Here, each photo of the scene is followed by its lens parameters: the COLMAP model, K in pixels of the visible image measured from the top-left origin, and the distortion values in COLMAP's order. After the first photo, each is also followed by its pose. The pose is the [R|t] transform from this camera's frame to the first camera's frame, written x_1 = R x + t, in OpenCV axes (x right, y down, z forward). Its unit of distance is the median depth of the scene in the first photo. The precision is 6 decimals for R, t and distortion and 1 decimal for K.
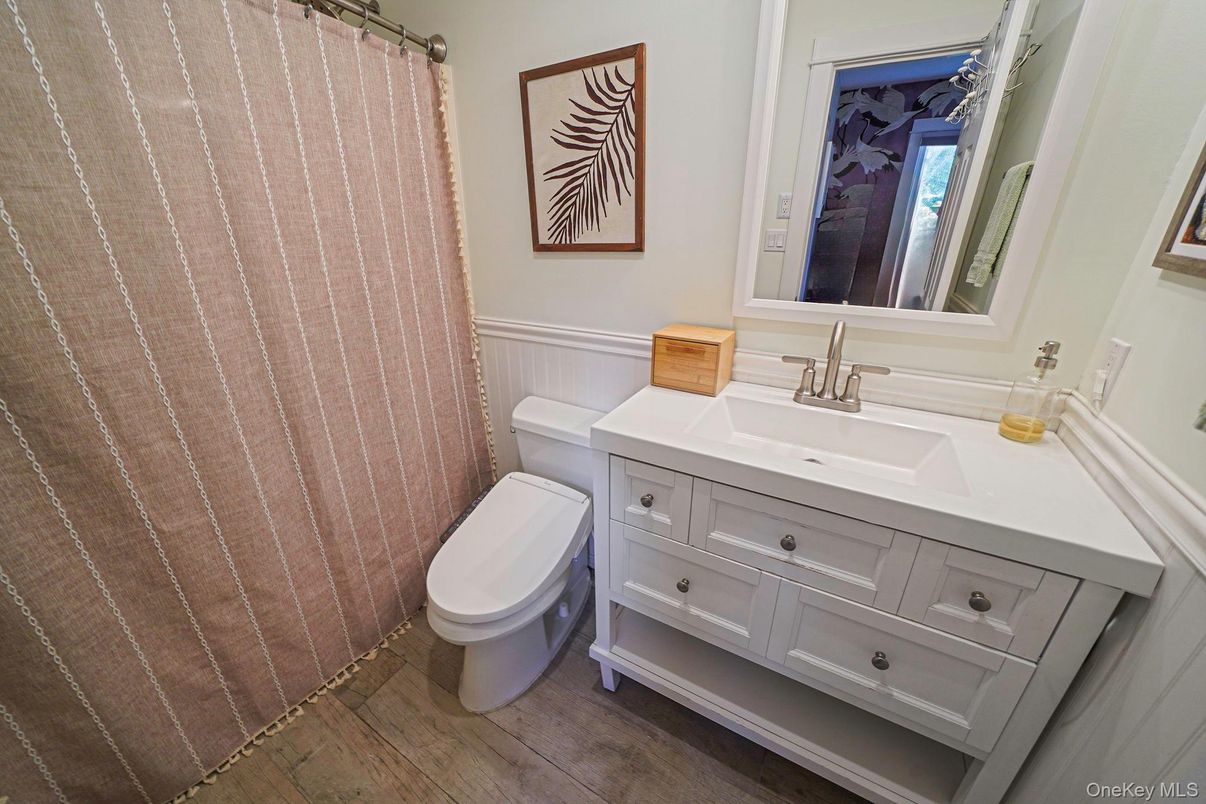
lens RADIAL K [[444.0, 0, 598.6], [0, 444.0, 406.4], [0, 0, 1]] dist [-0.011608, -0.000159]
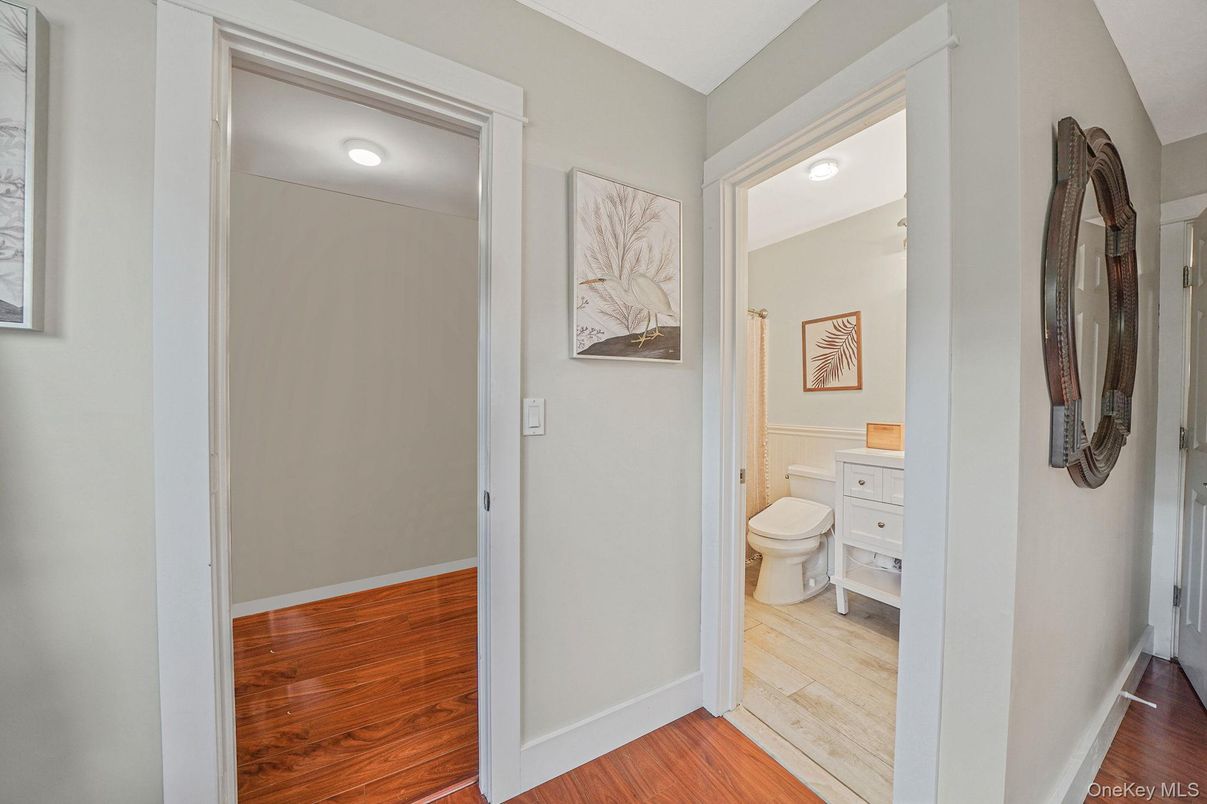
lens RADIAL K [[420.4, 0, 599.5], [0, 420.4, 401.9], [0, 0, 1]] dist [-0.022819, 0.001563]
pose [[0.872844, 0.012413, -0.487841, -0.024817], [-0.192425, 0.927433, -0.320687, 0.600560], [0.448459, 0.373782, 0.811893, -1.194717]]
